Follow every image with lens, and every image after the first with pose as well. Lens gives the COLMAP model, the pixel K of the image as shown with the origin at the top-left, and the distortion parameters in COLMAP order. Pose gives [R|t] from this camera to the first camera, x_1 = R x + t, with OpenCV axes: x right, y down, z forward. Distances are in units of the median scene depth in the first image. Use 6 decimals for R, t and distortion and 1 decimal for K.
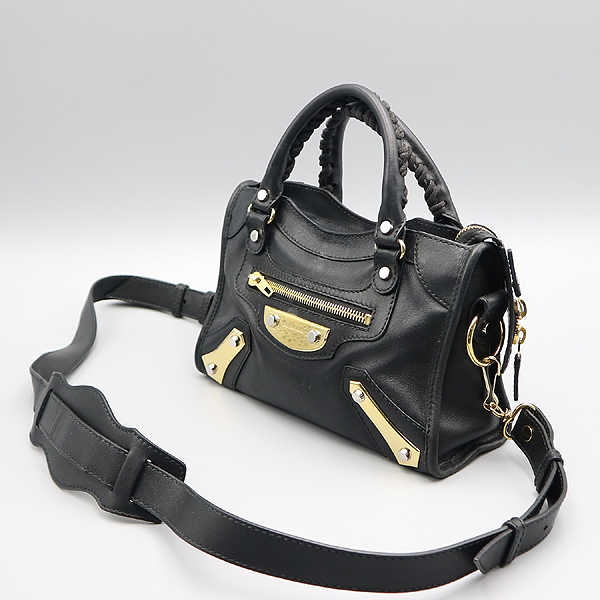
lens RADIAL K [[530.6, 0, 300.0], [0, 530.6, 300.0], [0, 0, 1]] dist [-0.016786, -0.019535]
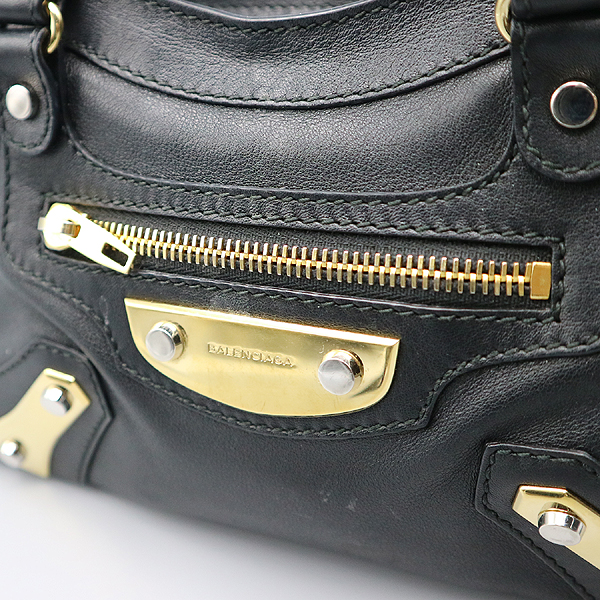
lens RADIAL K [[530.6, 0, 300.0], [0, 530.6, 300.0], [0, 0, 1]] dist [-0.016786, -0.019535]
pose [[0.898929, -0.292852, 0.325829, -0.075226], [0.225019, 0.946782, 0.230153, -0.041613], [-0.375890, -0.133573, 0.916987, 0.656714]]
